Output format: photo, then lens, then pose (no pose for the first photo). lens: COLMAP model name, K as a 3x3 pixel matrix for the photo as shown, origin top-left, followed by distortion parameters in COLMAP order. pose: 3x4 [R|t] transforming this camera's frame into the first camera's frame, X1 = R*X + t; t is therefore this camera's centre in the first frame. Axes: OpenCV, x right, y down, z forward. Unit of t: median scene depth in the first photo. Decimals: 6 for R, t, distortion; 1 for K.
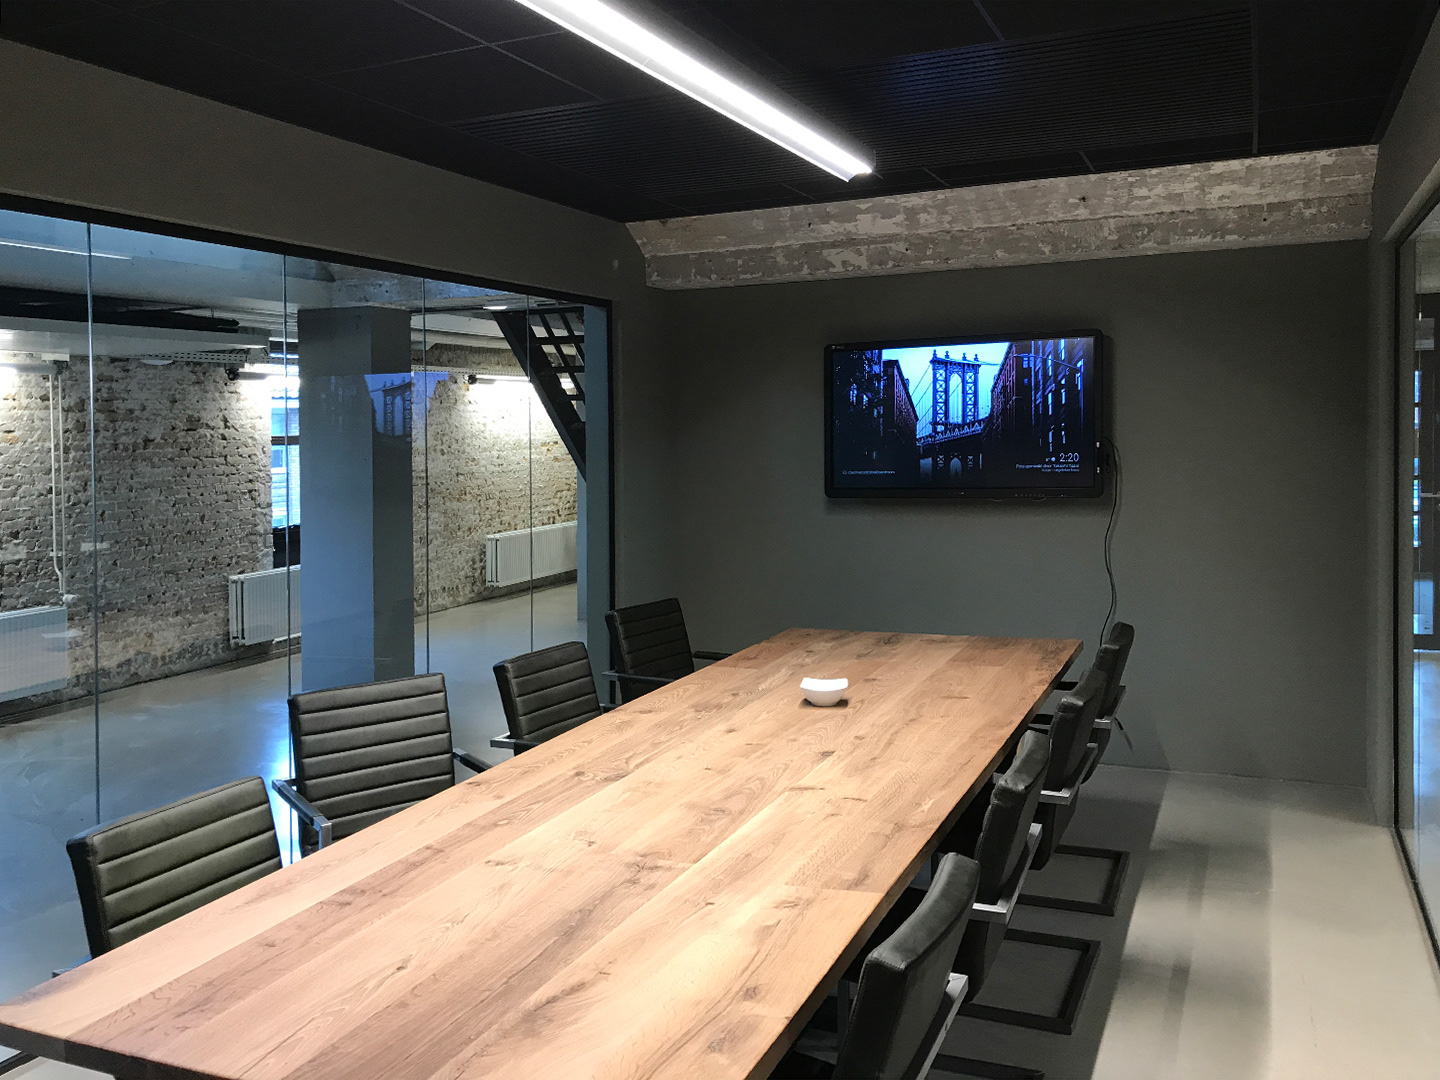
lens RADIAL K [[1186.8, 0, 748.9], [0, 1186.8, 470.5], [0, 0, 1]] dist [0.011162, 0.008728]
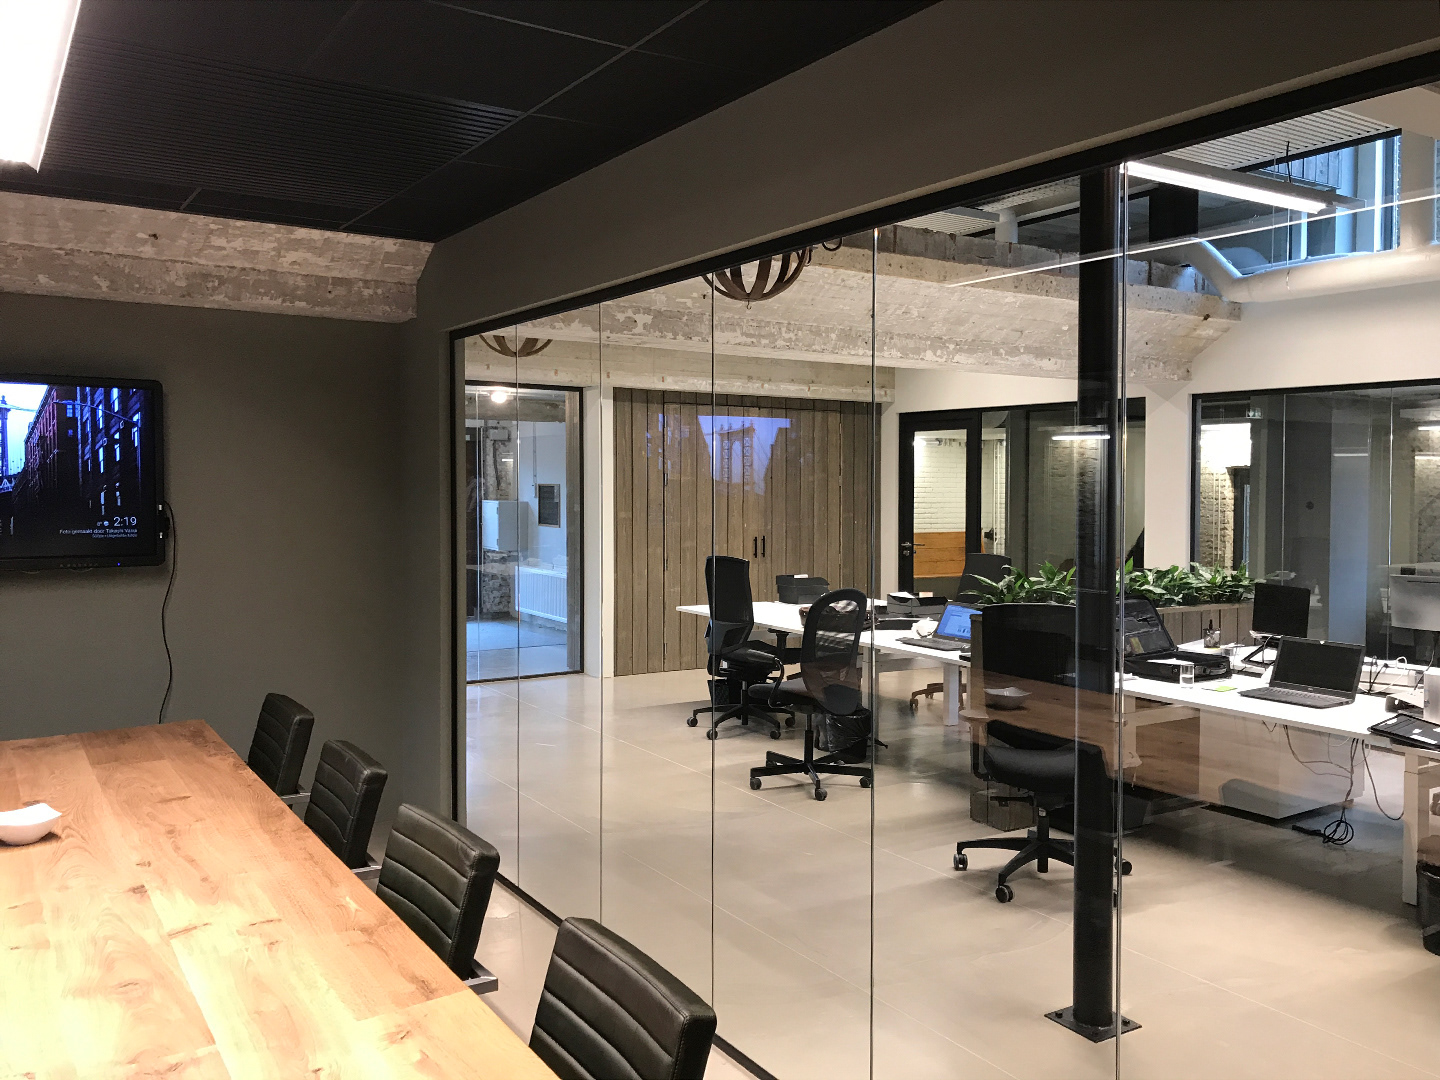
lens RADIAL K [[1200.1, 0, 722.2], [0, 1200.1, 521.9], [0, 0, 1]] dist [0.016085, -0.000402]
pose [[0.560882, 0.000188, 0.827896, -0.236554], [0.009458, 0.999933, -0.006634, -0.000498], [-0.827842, 0.011551, 0.560843, 0.129604]]
